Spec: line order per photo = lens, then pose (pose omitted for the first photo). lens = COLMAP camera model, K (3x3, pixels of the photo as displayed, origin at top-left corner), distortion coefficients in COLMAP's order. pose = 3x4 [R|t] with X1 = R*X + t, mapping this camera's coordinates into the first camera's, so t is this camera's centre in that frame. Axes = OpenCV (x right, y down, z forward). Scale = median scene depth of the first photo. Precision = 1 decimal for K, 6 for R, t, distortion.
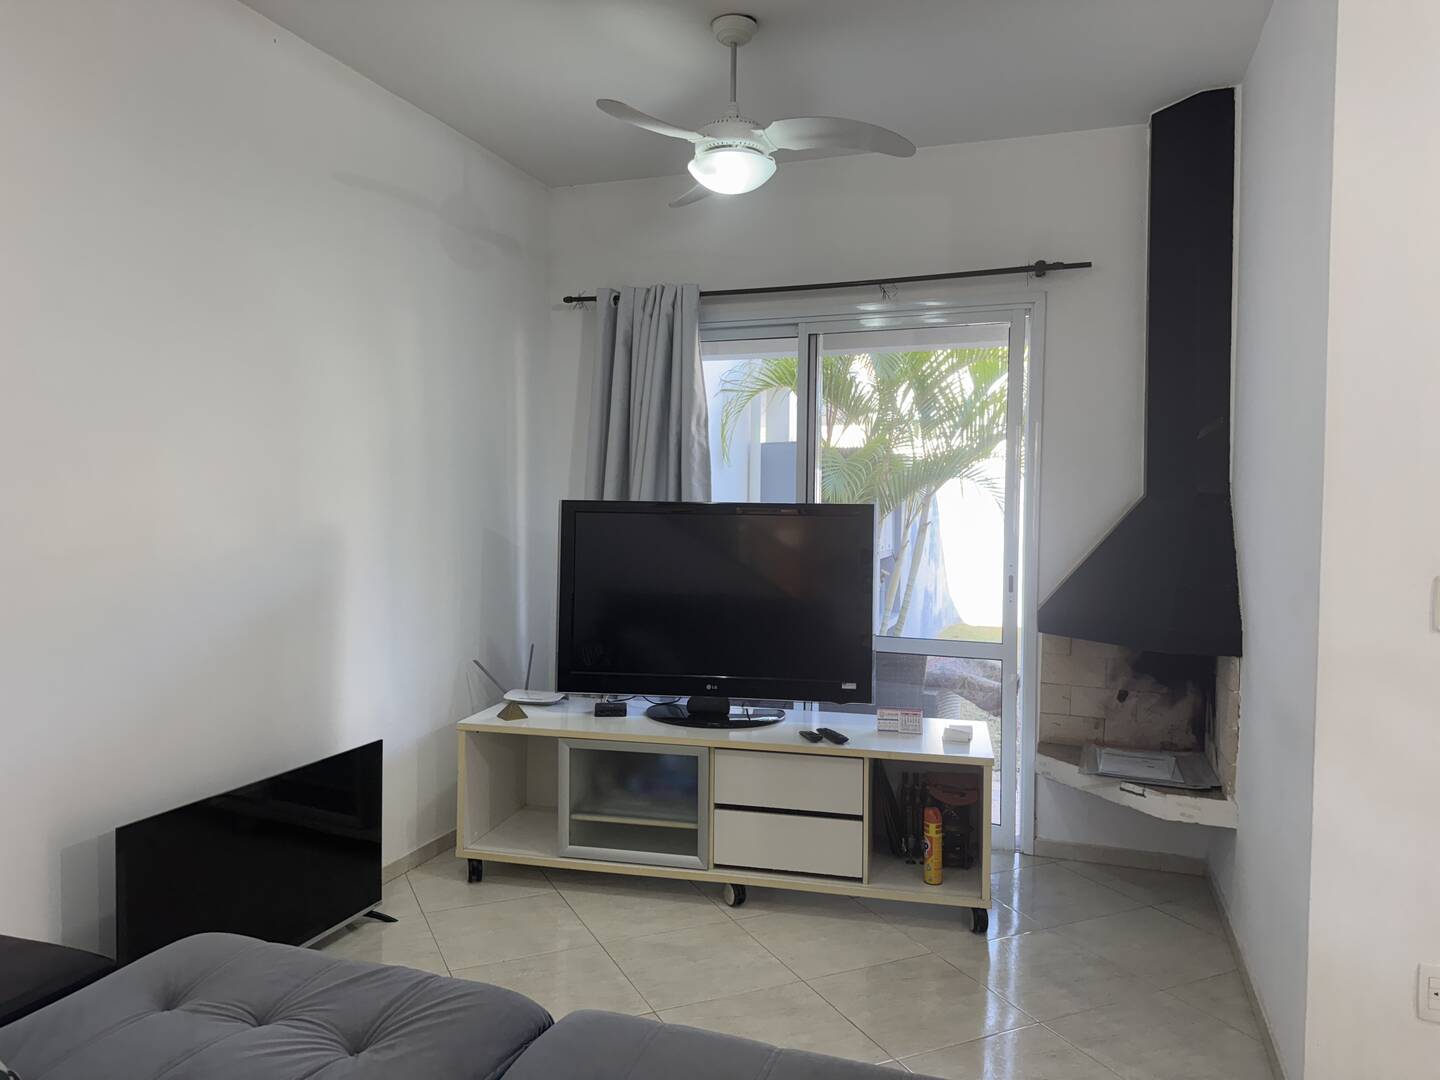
lens RADIAL K [[1029.7, 0, 727.0], [0, 1029.7, 537.6], [0, 0, 1]] dist [0.085763, -0.073658]
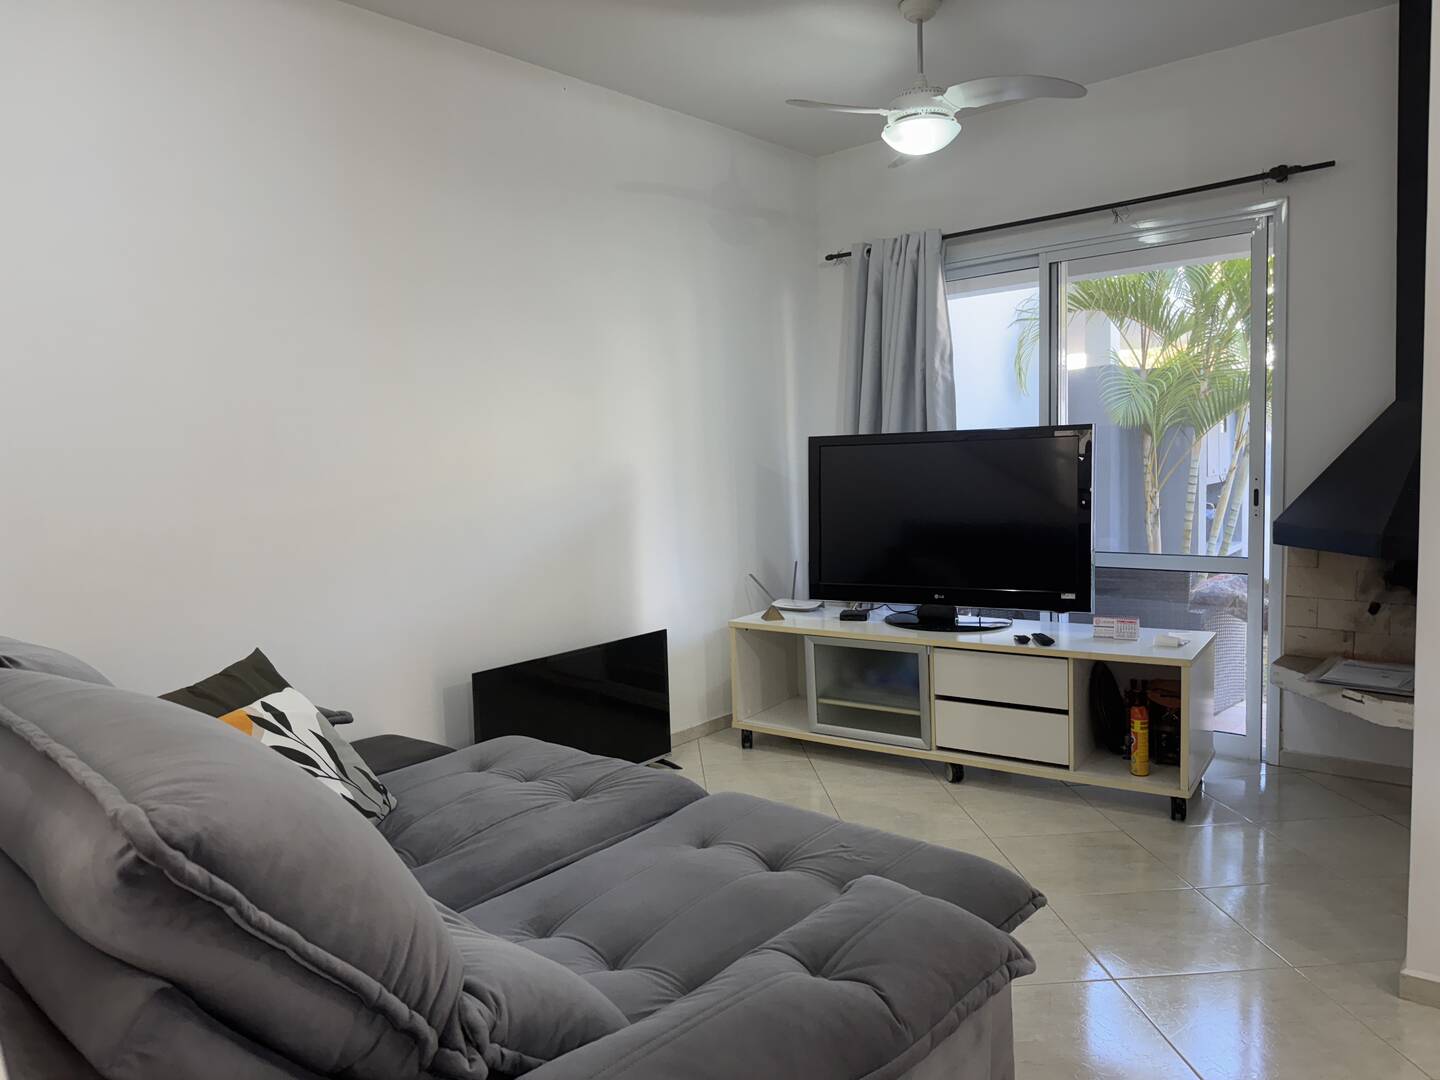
lens RADIAL K [[1029.7, 0, 721.1], [0, 1029.7, 540.8], [0, 0, 1]] dist [0.085763, -0.073658]
pose [[0.931865, -0.010502, -0.362654, 0.172385], [0.032806, 0.997925, 0.055397, 0.014638], [0.361319, -0.063520, 0.930276, -0.133712]]
